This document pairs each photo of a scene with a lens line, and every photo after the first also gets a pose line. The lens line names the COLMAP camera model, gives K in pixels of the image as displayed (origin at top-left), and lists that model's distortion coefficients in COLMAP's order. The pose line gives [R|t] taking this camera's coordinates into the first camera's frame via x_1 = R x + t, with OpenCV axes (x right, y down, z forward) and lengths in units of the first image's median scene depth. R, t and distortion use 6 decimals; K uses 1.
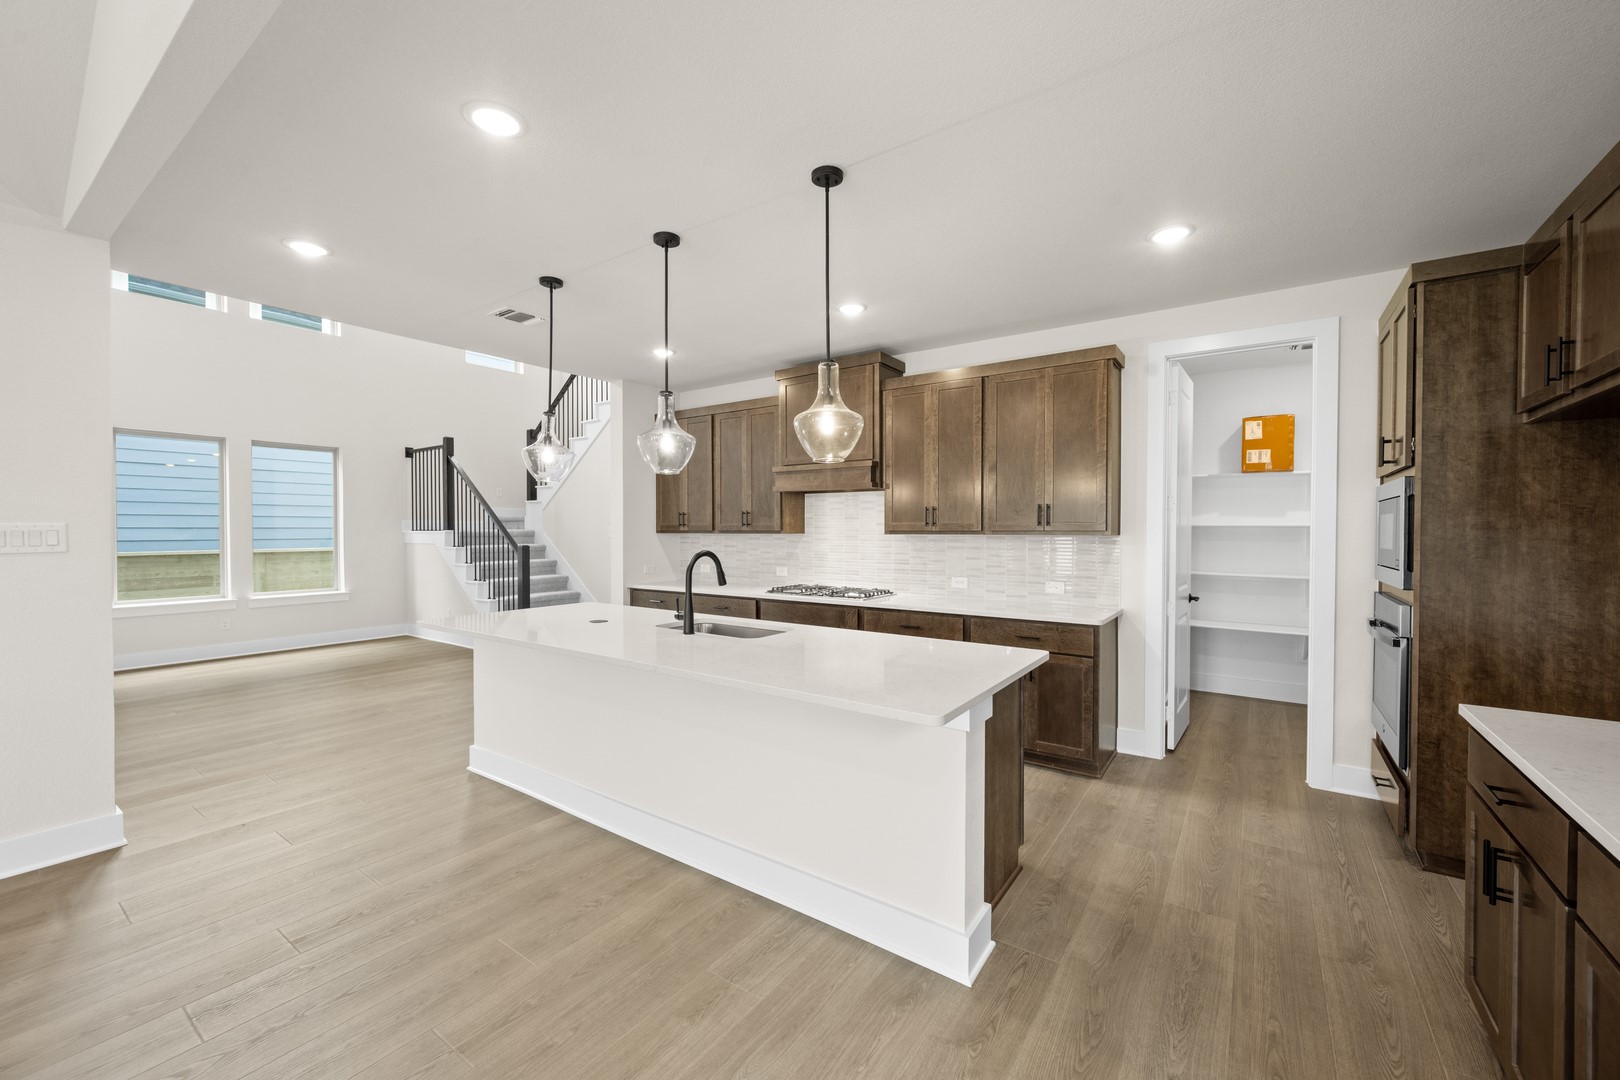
lens RADIAL K [[639.6, 0, 810.8], [0, 639.6, 540.3], [0, 0, 1]] dist [0.000872, -0.000125]
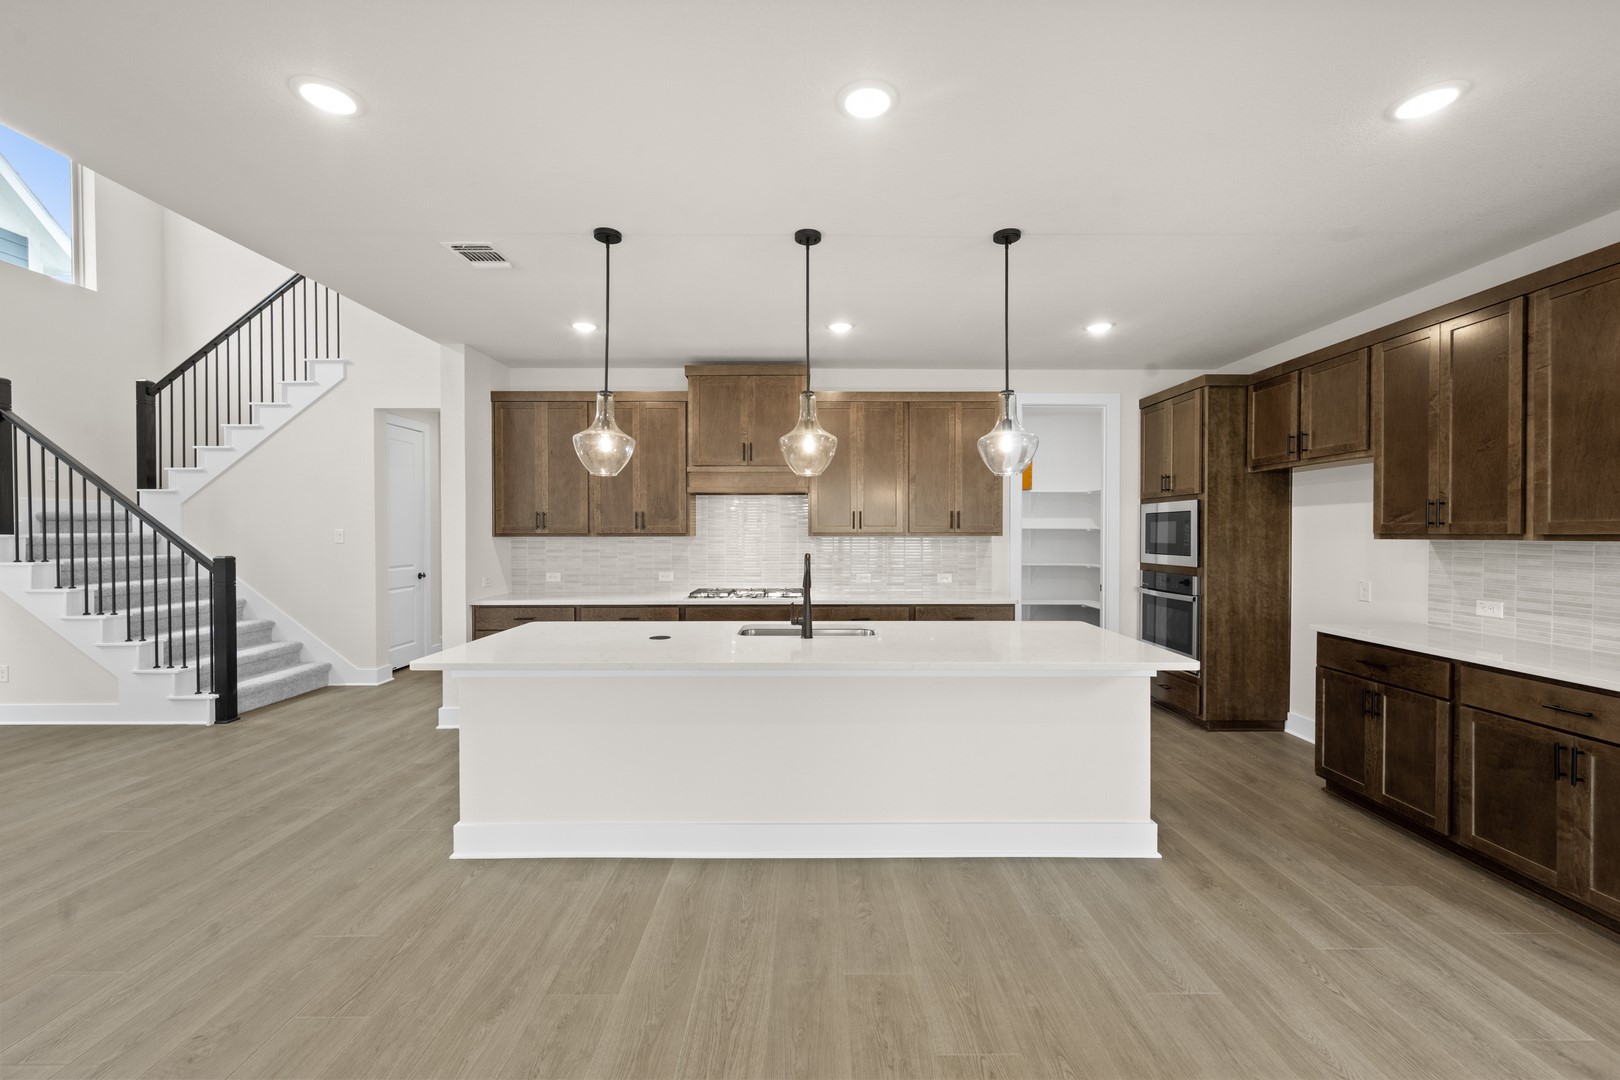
lens RADIAL K [[639.6, 0, 821.0], [0, 639.6, 539.5], [0, 0, 1]] dist [0.000872, -0.000125]
pose [[0.813168, -0.008353, 0.581970, -0.578700], [0.011241, 0.999936, -0.001355, -0.002530], [-0.581921, 0.007643, 0.813209, 0.143268]]
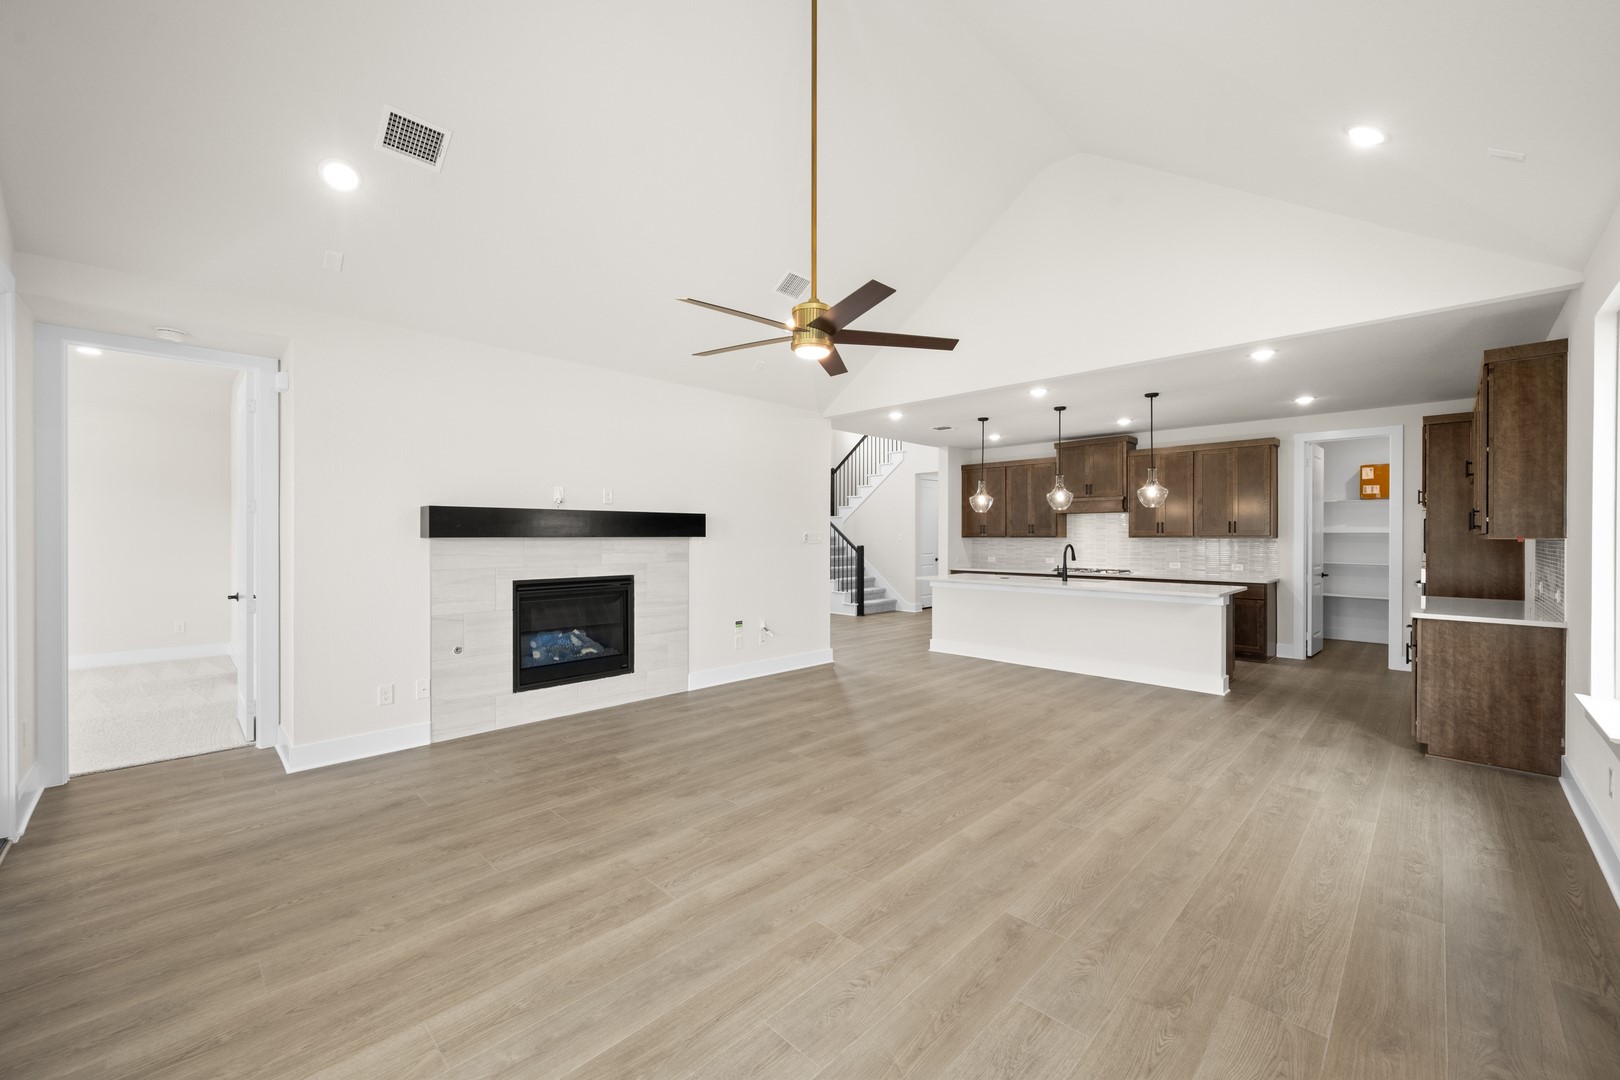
lens RADIAL K [[639.6, 0, 817.0], [0, 639.6, 540.7], [0, 0, 1]] dist [0.000872, -0.000125]
pose [[0.987196, 0.000934, -0.159511, -0.531554], [-0.002615, 0.999943, -0.010324, 0.022349], [0.159492, 0.010609, 0.987142, -1.028411]]
